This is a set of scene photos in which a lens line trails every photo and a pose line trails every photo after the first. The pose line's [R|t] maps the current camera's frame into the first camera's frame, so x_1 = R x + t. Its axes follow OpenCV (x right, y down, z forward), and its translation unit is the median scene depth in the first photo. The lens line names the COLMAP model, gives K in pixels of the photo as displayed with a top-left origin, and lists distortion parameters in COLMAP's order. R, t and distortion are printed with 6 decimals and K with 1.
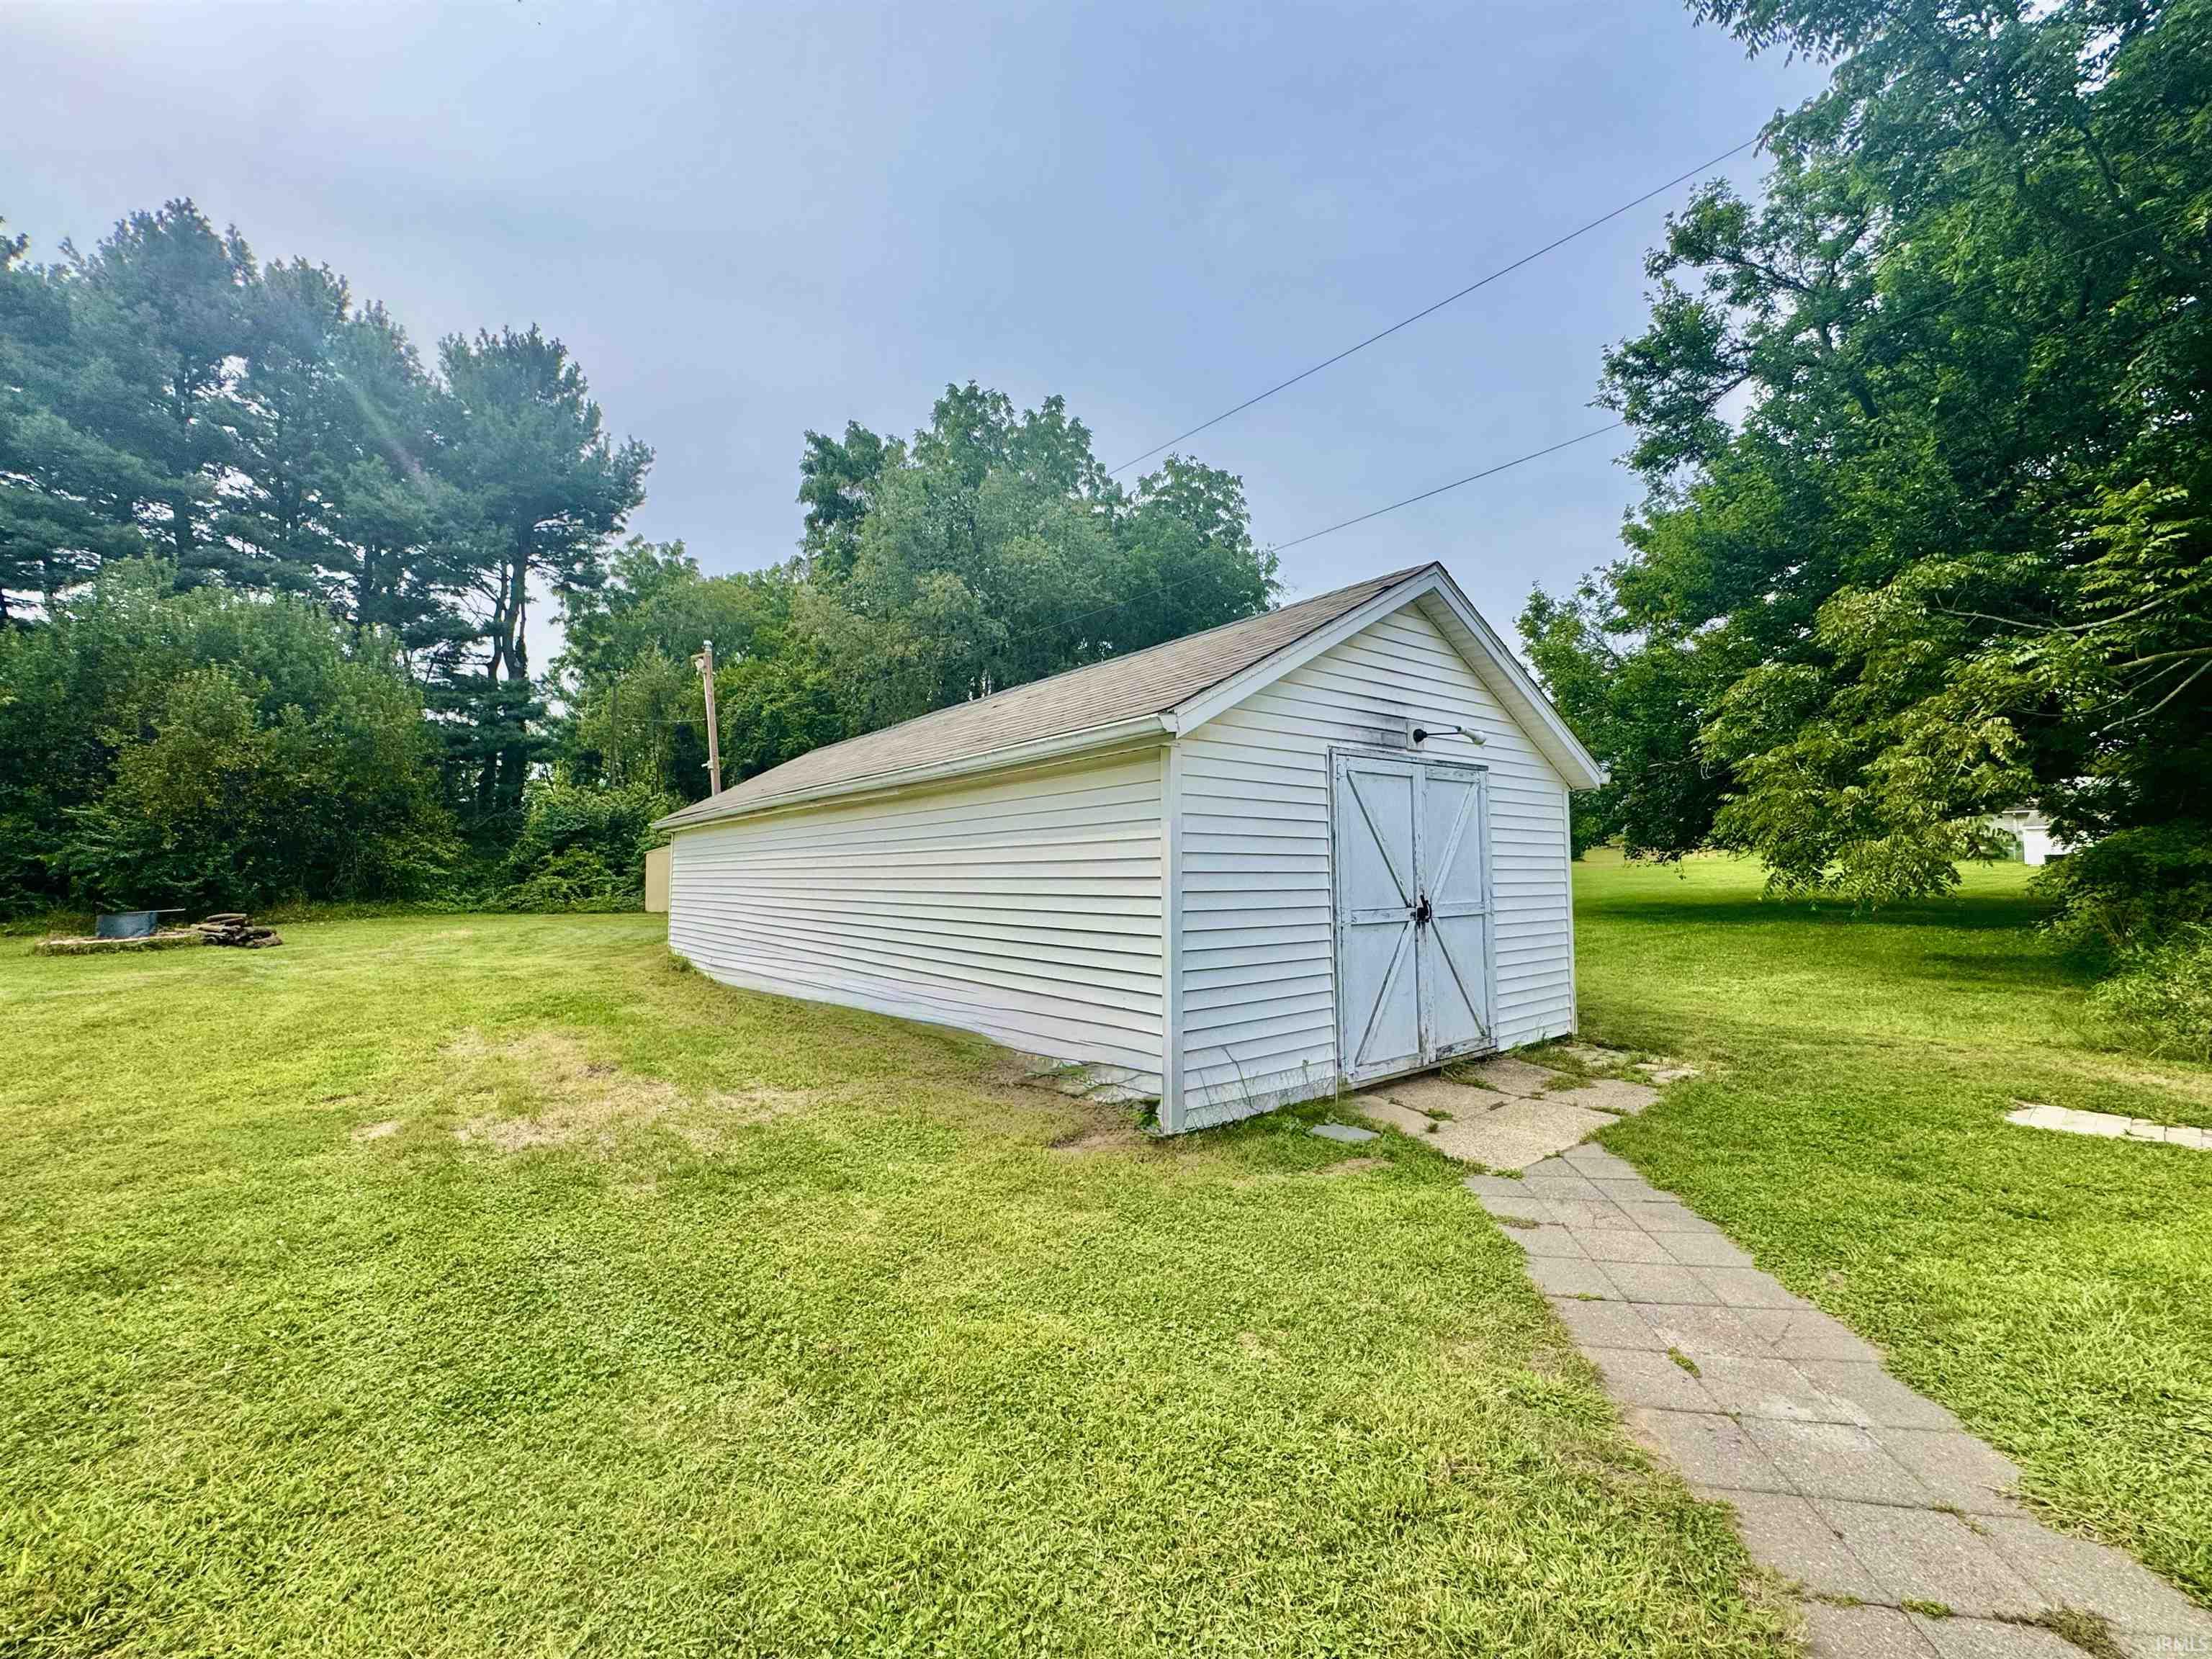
lens RADIAL K [[884.5, 0, 1105.8], [0, 884.5, 825.1], [0, 0, 1]] dist [0.000202, 0.000300]
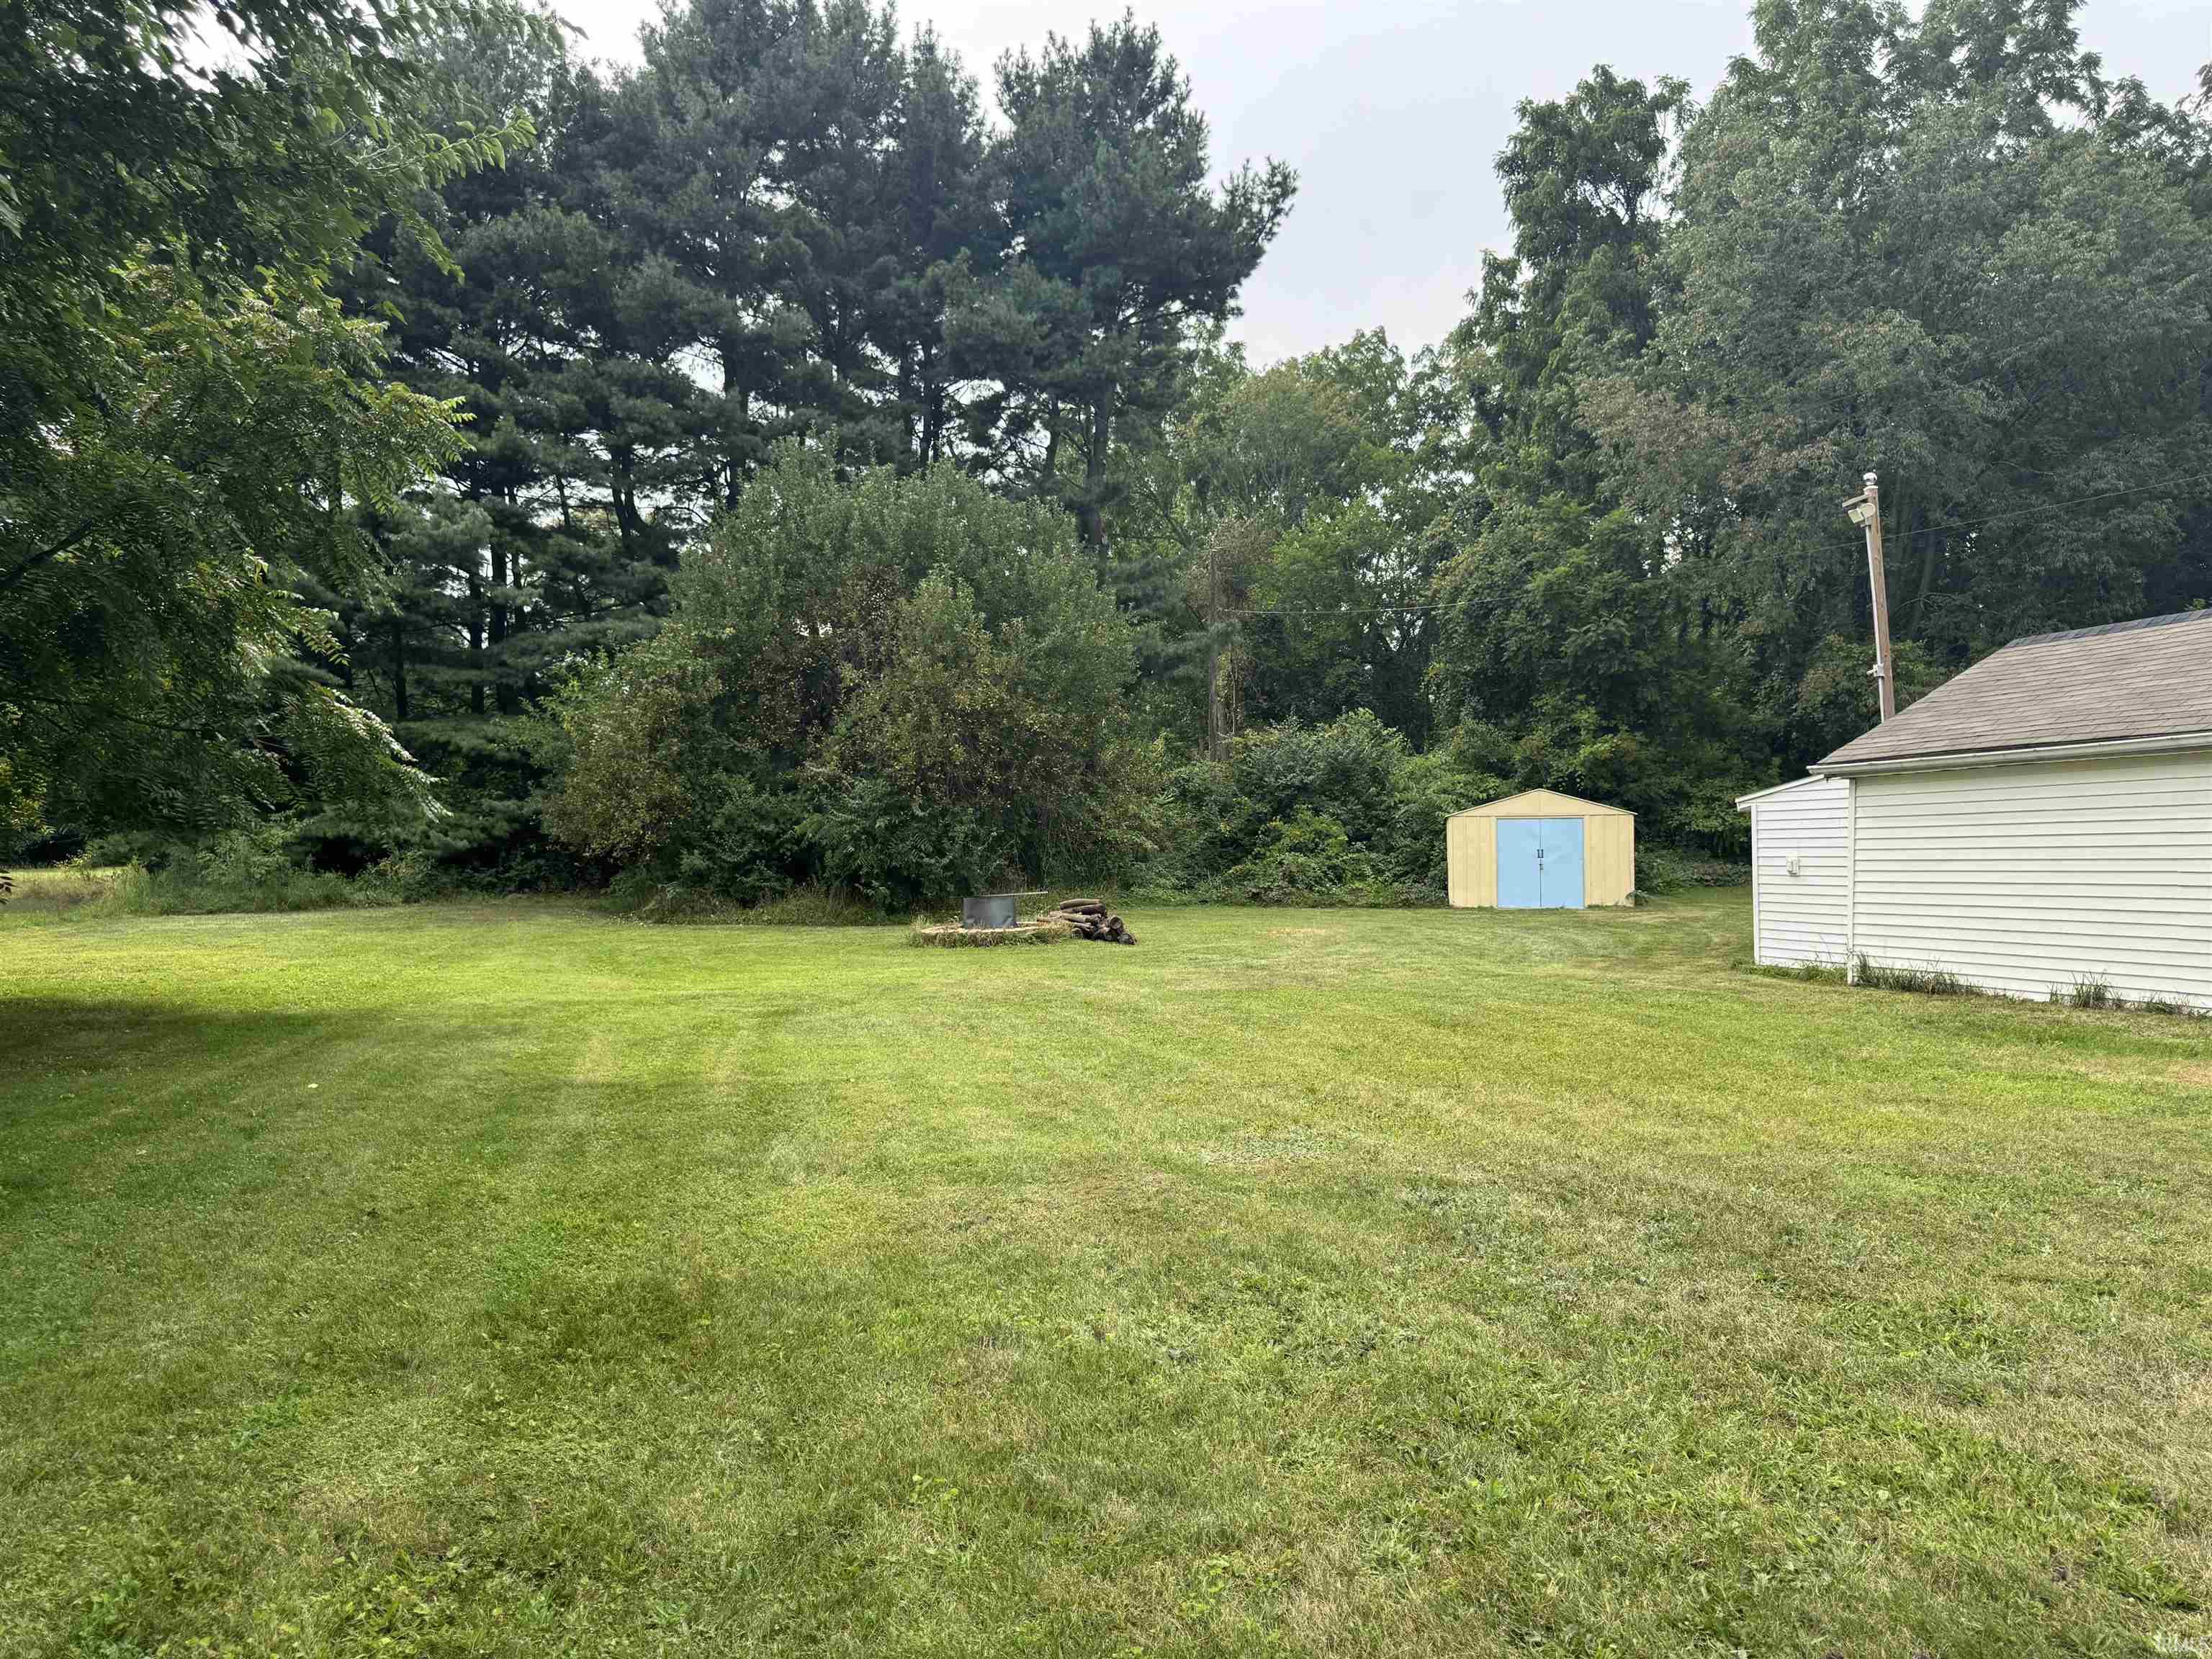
lens RADIAL K [[1562.3, 0, 1120.8], [0, 1562.3, 886.5], [0, 0, 1]] dist [-0.004022, -0.005481]
pose [[0.921288, 0.006859, -0.388820, -0.408600], [0.021759, 0.997369, 0.069150, -0.002048], [0.388272, -0.072167, 0.918715, -0.203600]]
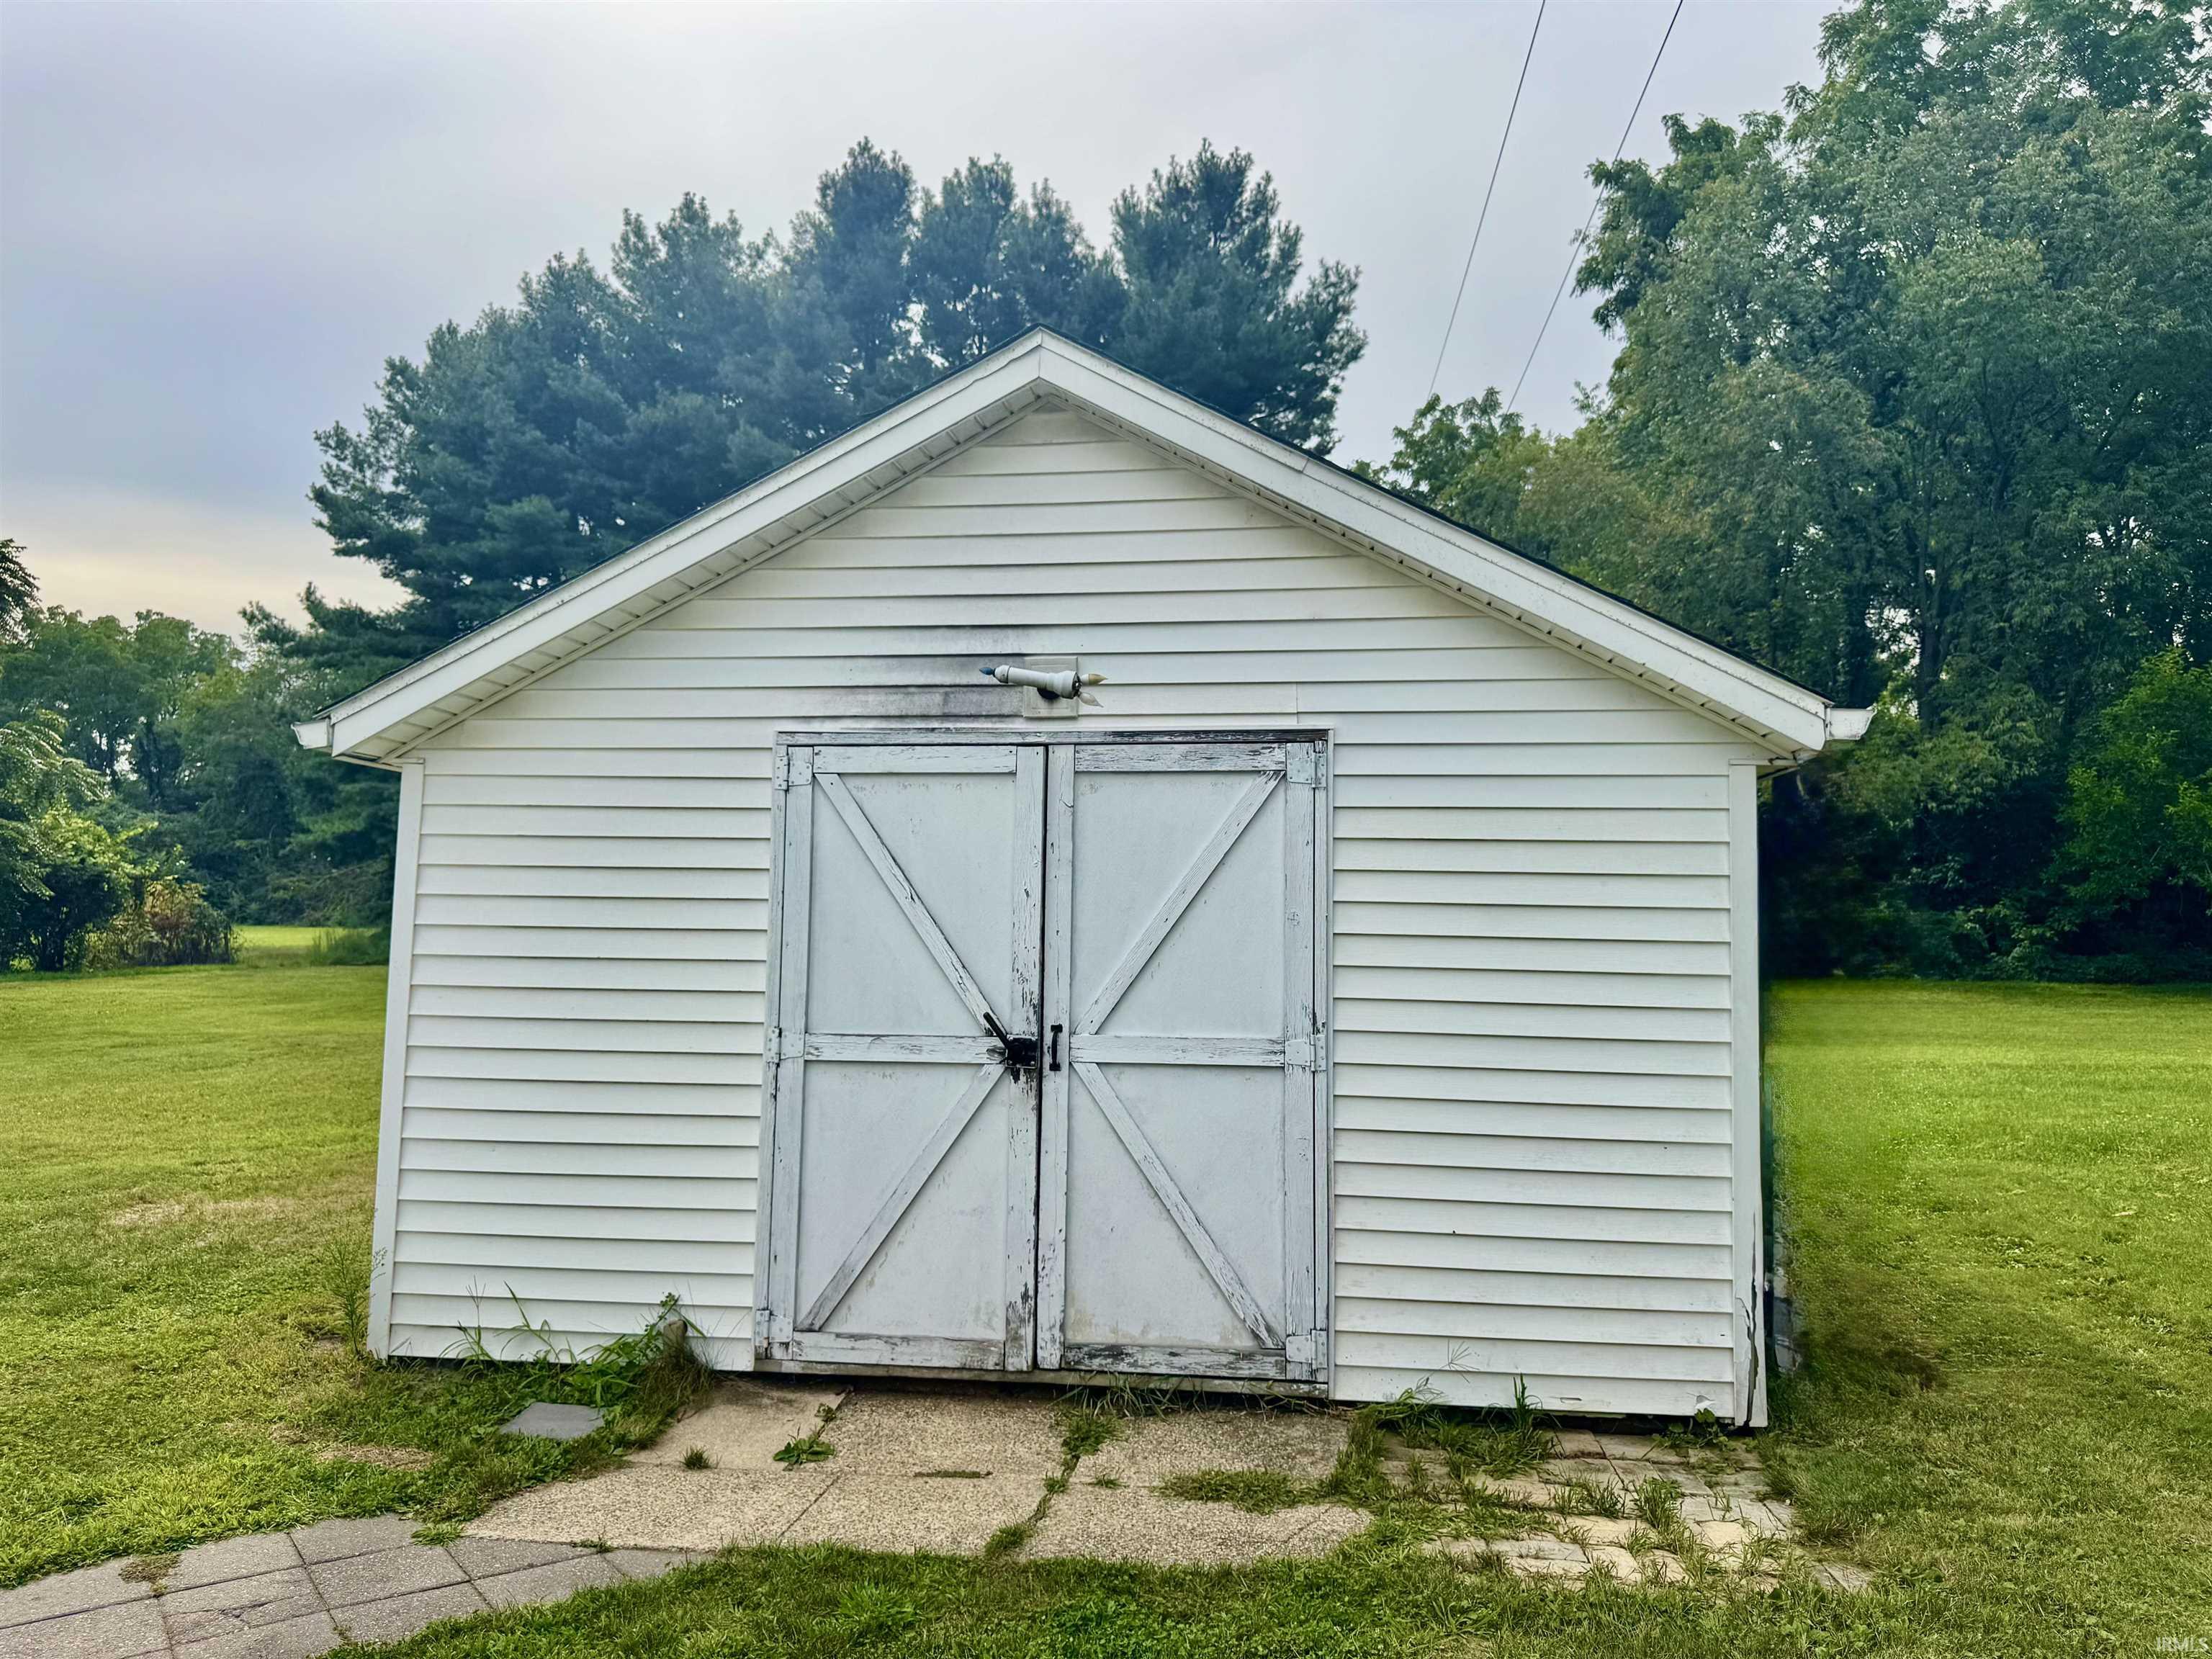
lens RADIAL K [[1577.6, 0, 1114.7], [0, 1577.6, 833.4], [0, 0, 1]] dist [0.025100, -0.028616]
pose [[0.710213, -0.027093, -0.703466, 0.328795], [0.019738, 0.999633, -0.018573, -0.001229], [0.703711, -0.000694, 0.710486, 0.138159]]
